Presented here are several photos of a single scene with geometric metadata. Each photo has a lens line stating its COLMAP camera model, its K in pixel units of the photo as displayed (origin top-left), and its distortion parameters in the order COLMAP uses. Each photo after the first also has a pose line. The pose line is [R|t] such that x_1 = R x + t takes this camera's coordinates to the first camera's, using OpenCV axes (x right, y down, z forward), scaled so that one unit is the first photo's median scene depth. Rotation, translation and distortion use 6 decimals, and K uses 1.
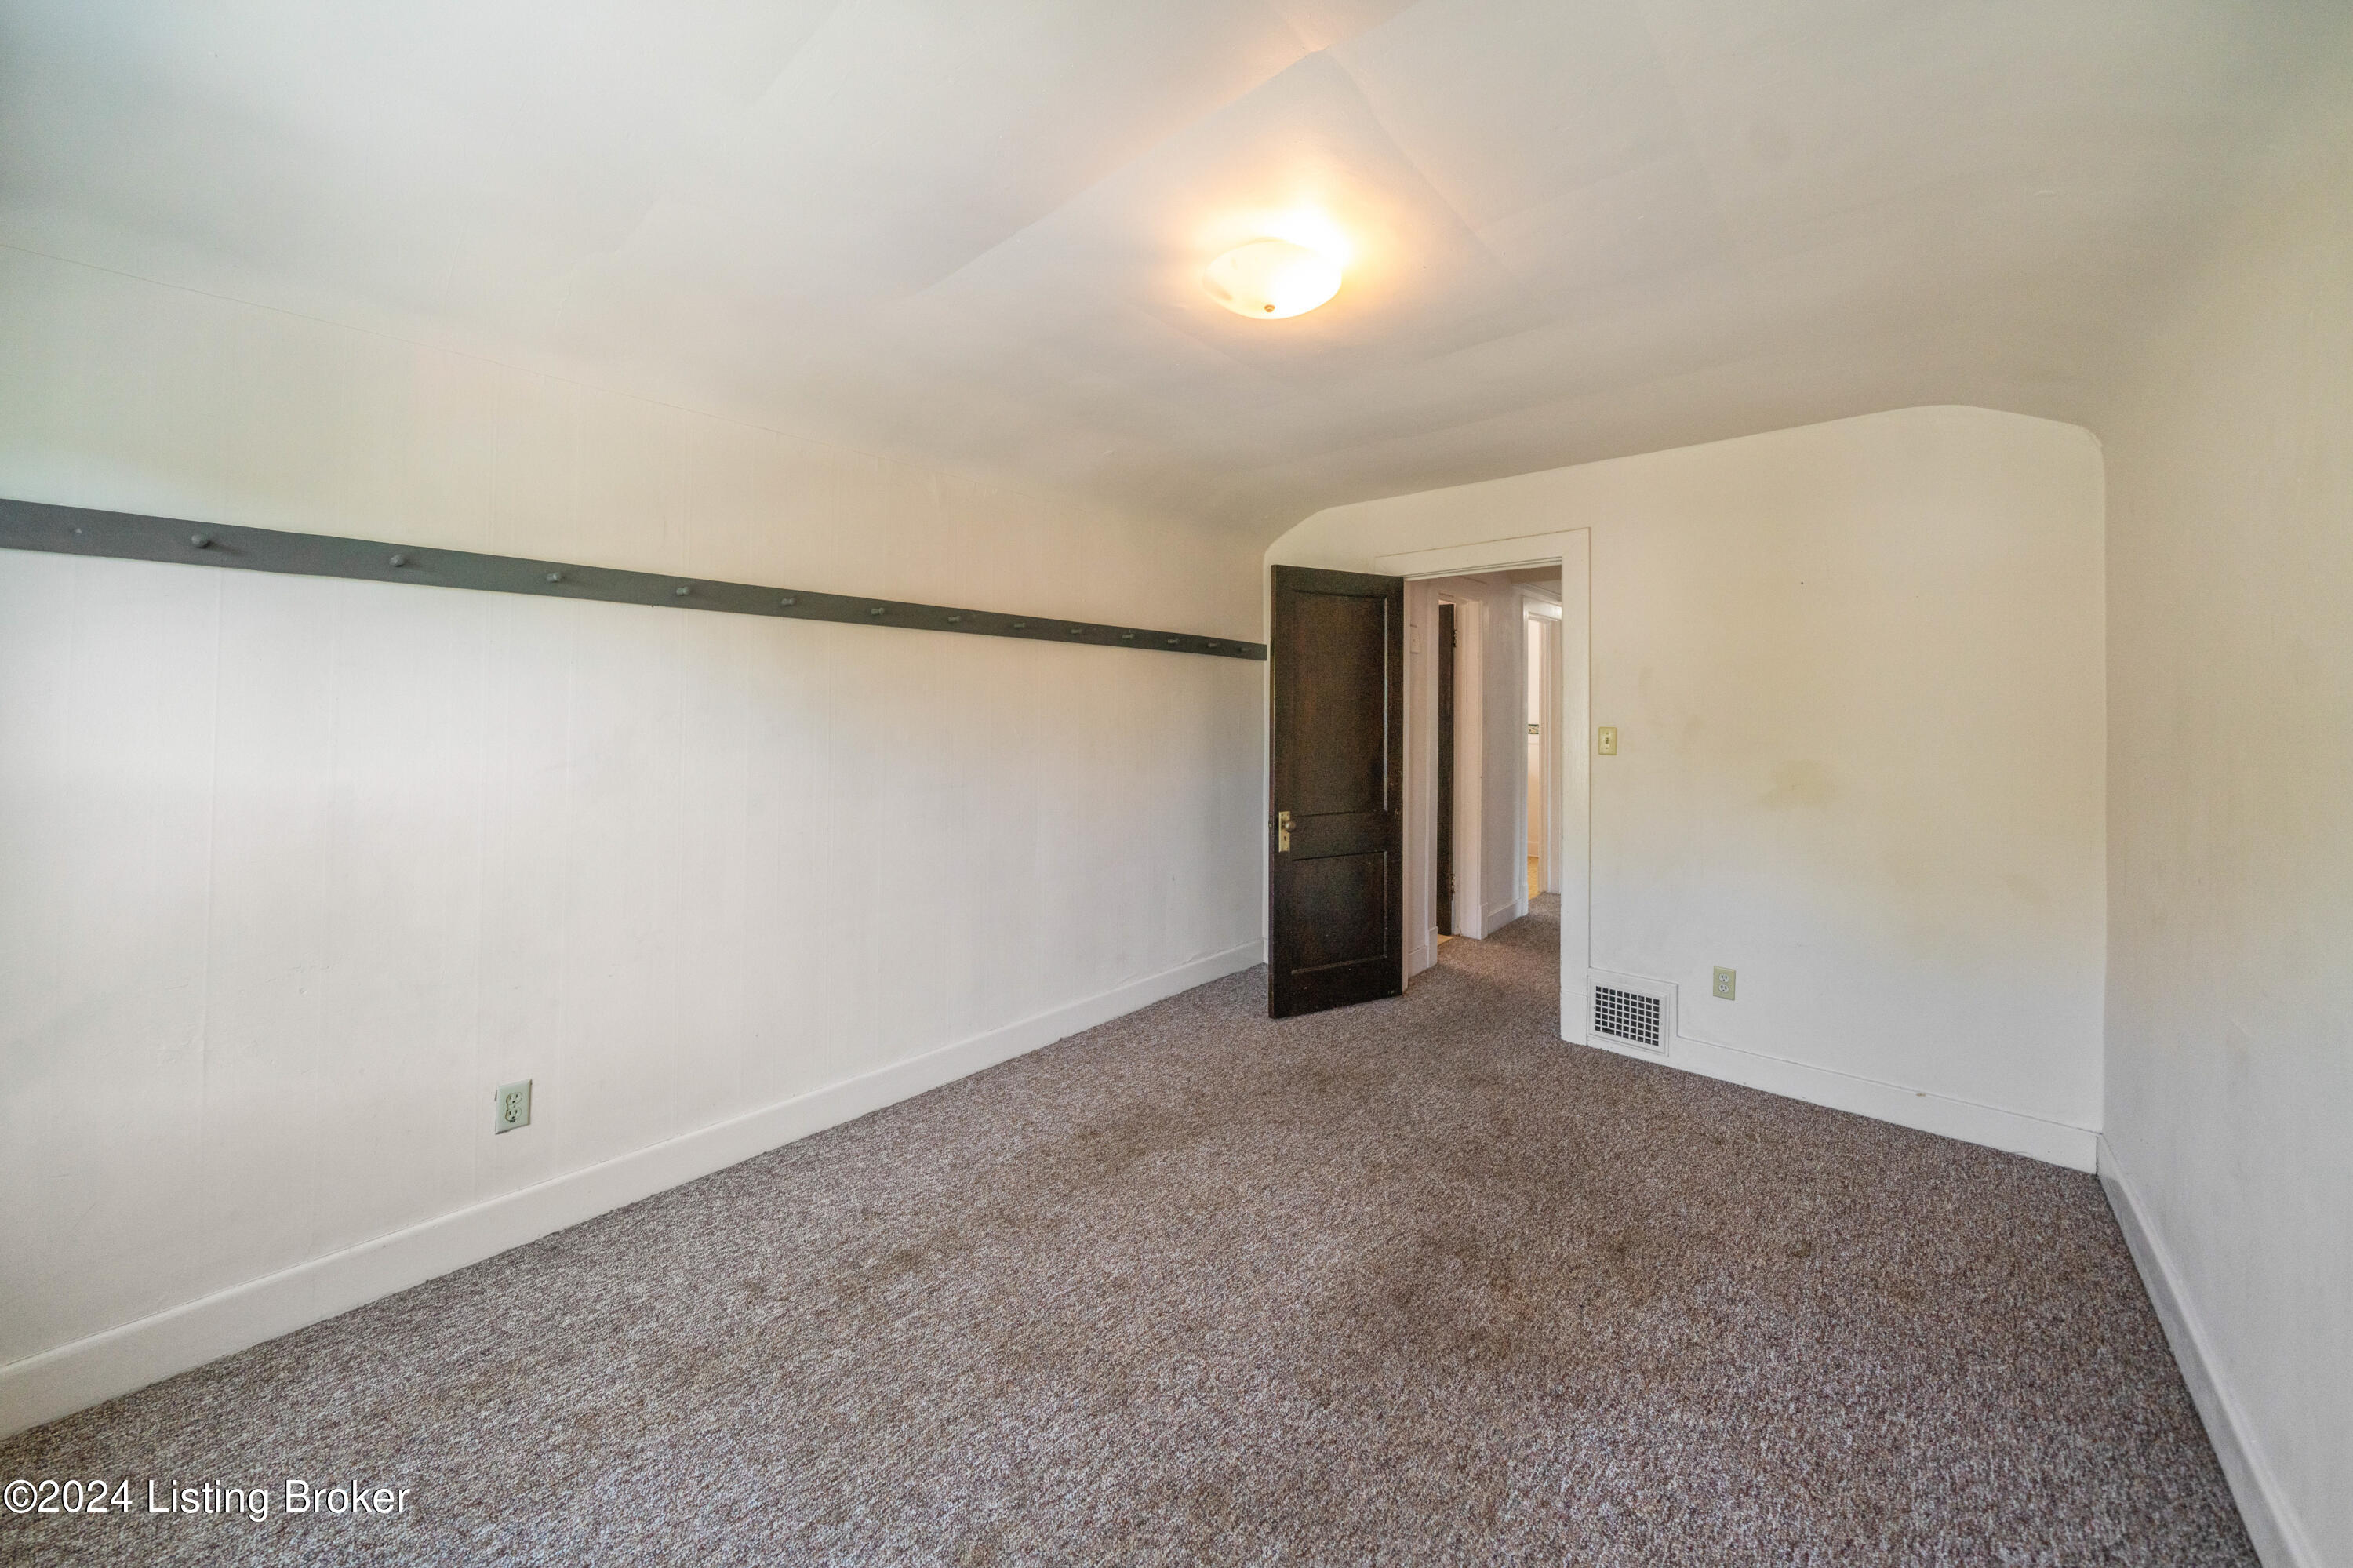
lens RADIAL K [[841.7, 0, 1176.8], [0, 841.7, 710.1], [0, 0, 1]] dist [-0.000529, -0.000066]
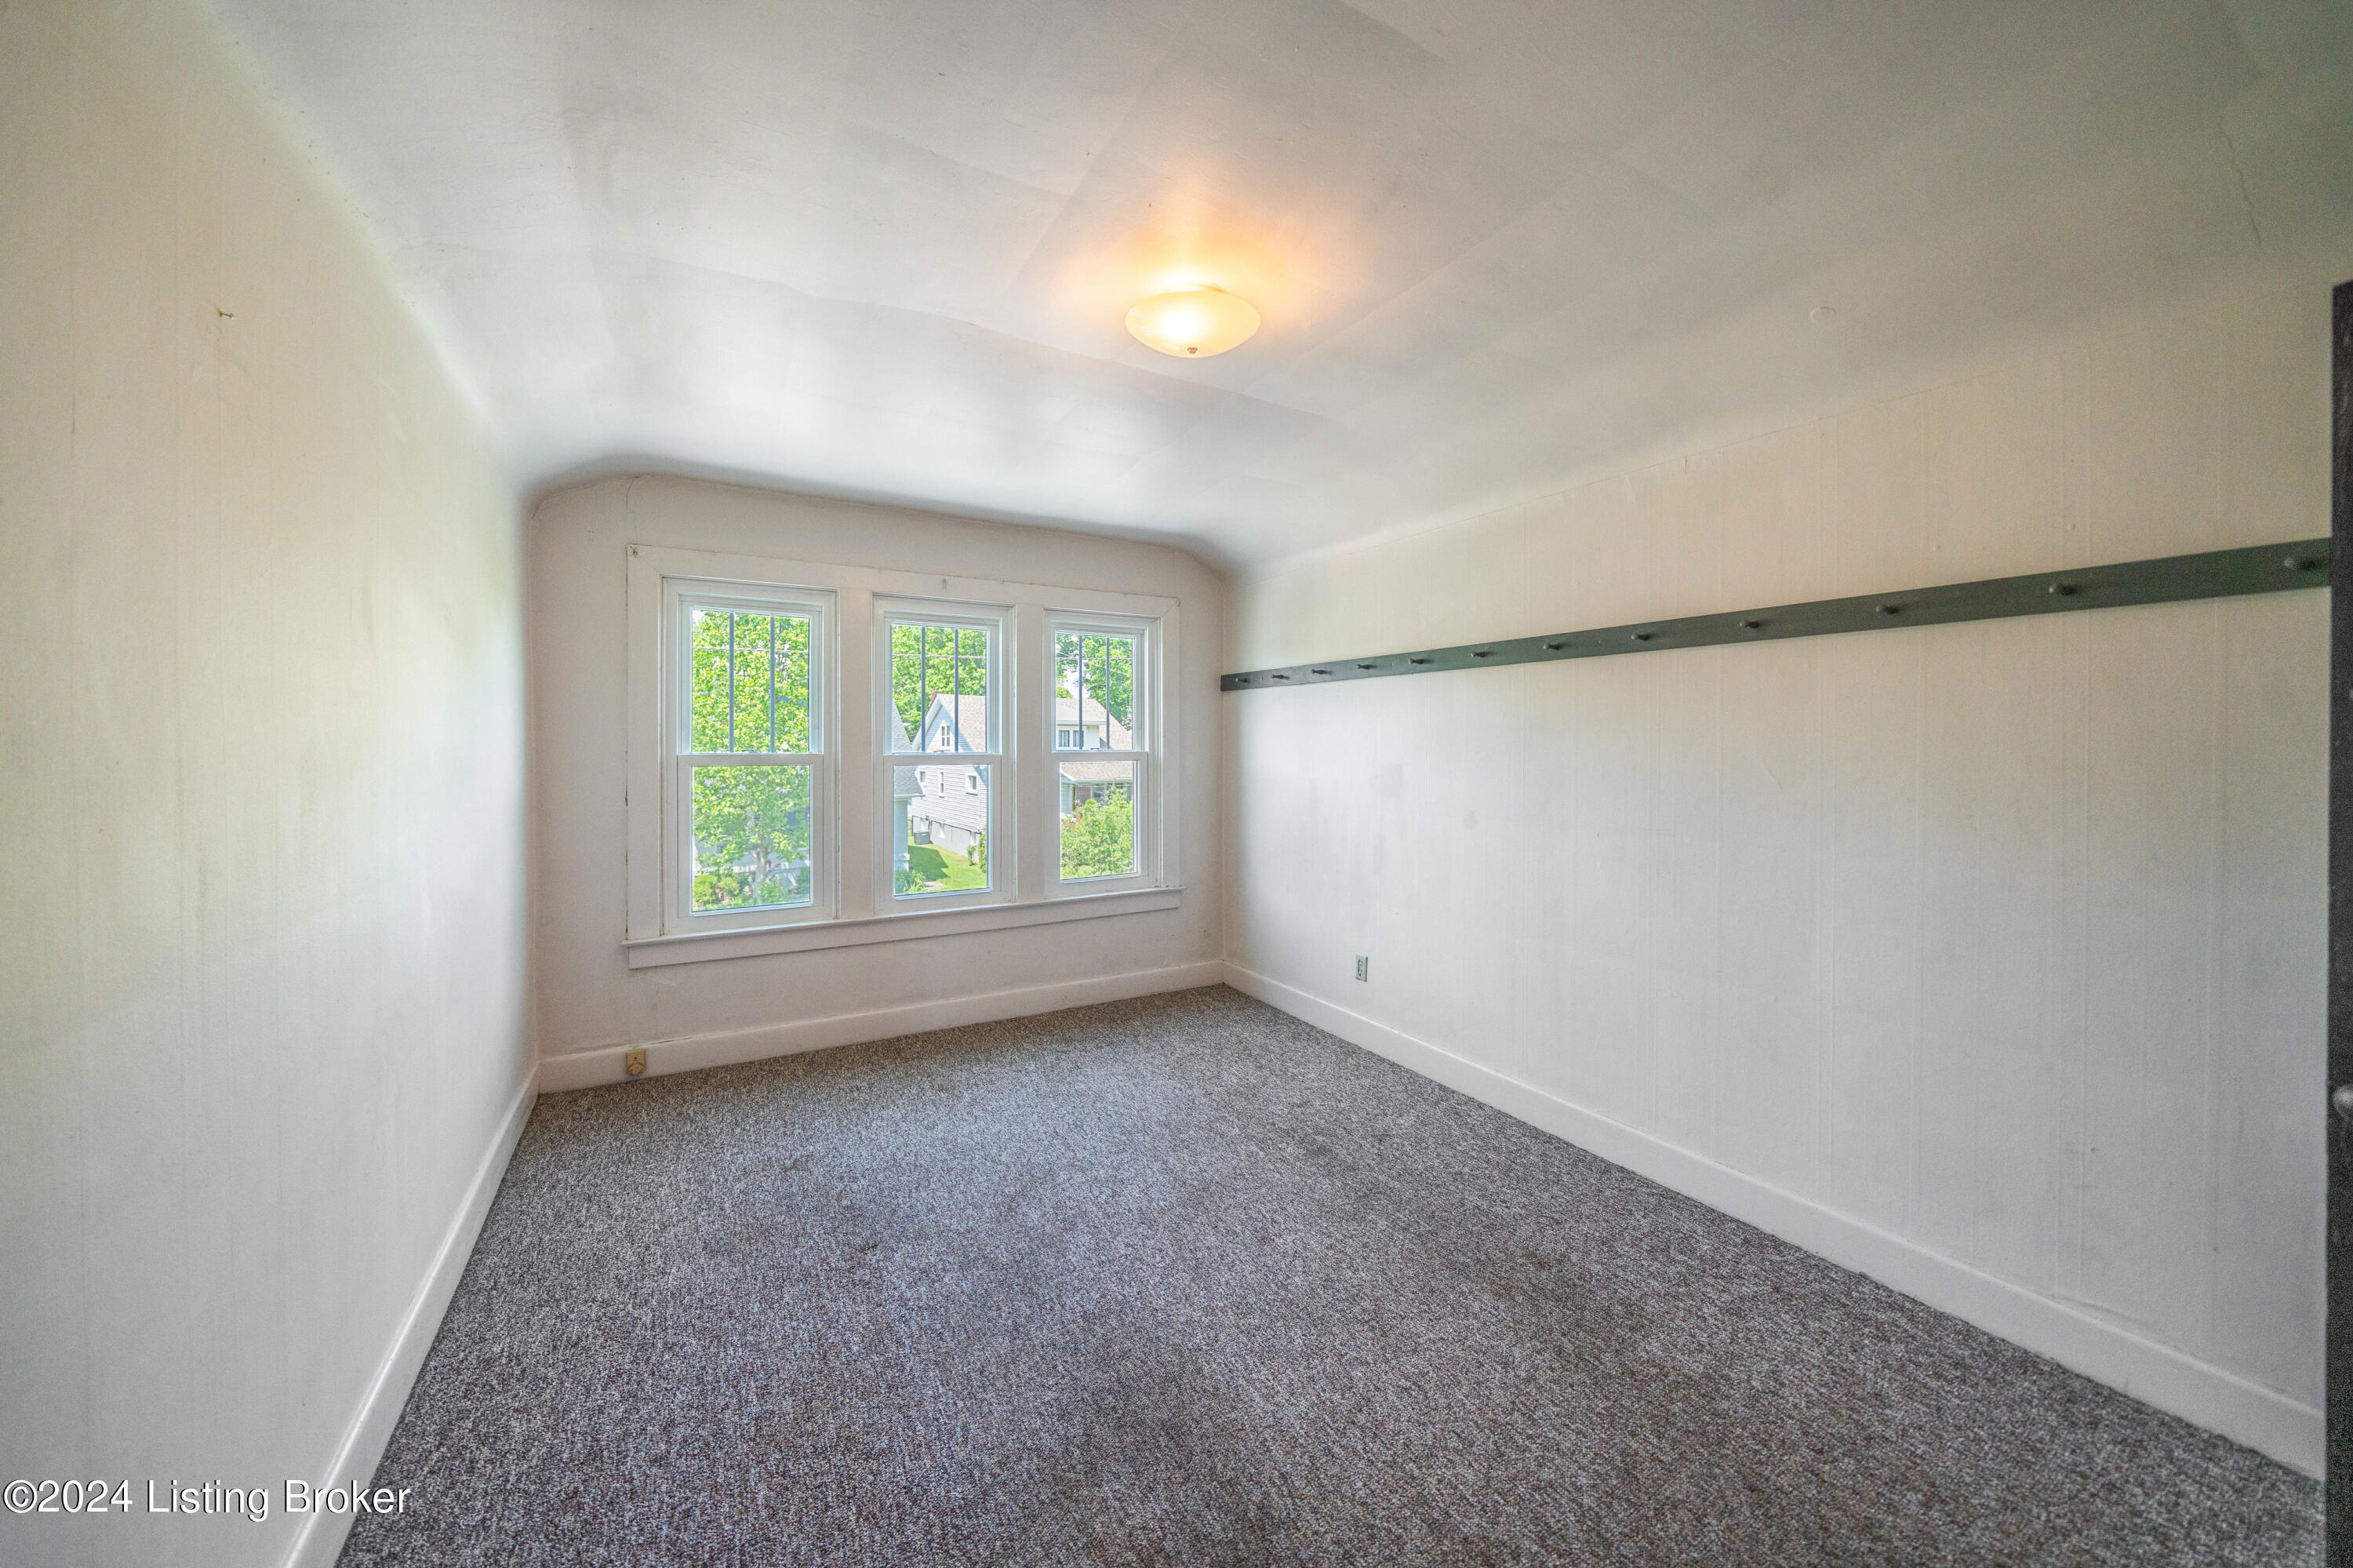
lens RADIAL K [[812.2, 0, 1166.8], [0, 812.2, 763.4], [0, 0, 1]] dist [-0.002058, -0.000300]
pose [[-0.322194, 0.013553, -0.946577, 0.953671], [-0.005397, 0.999855, 0.016153, 0.016713], [0.946658, 0.010313, -0.322074, 1.155410]]
